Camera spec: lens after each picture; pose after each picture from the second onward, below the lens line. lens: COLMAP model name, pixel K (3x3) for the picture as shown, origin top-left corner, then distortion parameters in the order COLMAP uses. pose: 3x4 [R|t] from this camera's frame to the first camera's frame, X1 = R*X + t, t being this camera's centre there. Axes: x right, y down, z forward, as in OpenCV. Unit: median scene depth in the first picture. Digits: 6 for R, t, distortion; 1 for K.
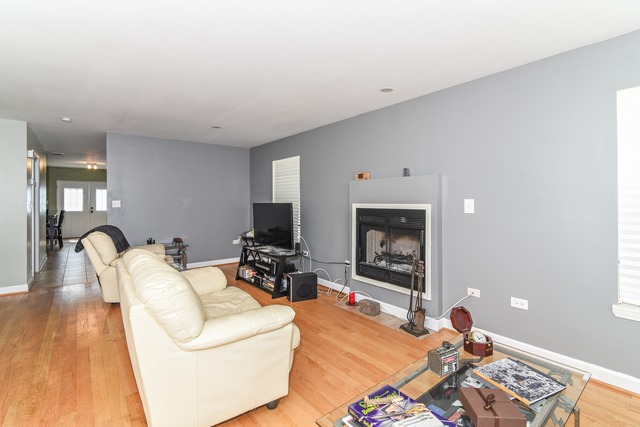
lens RADIAL K [[295.7, 0, 319.8], [0, 295.7, 200.9], [0, 0, 1]] dist [0.001754, 0.000487]
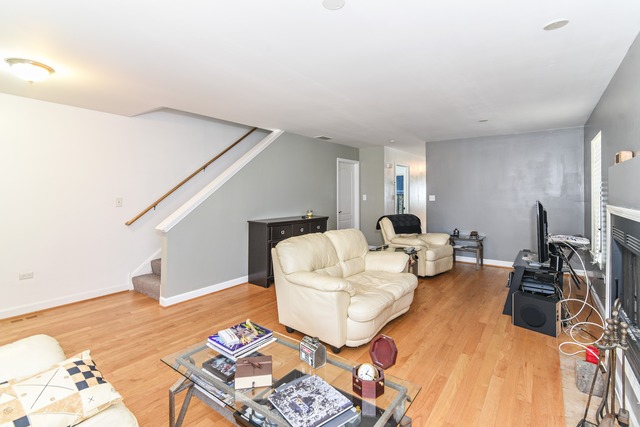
lens RADIAL K [[301.5, 0, 322.5], [0, 301.5, 193.7], [0, 0, 1]] dist [0.000184, 0.000028]
pose [[0.250901, 0.002737, -0.968009, 1.077307], [-0.001975, 0.999995, 0.002315, -0.026902], [0.968011, 0.001331, 0.250906, 0.552765]]
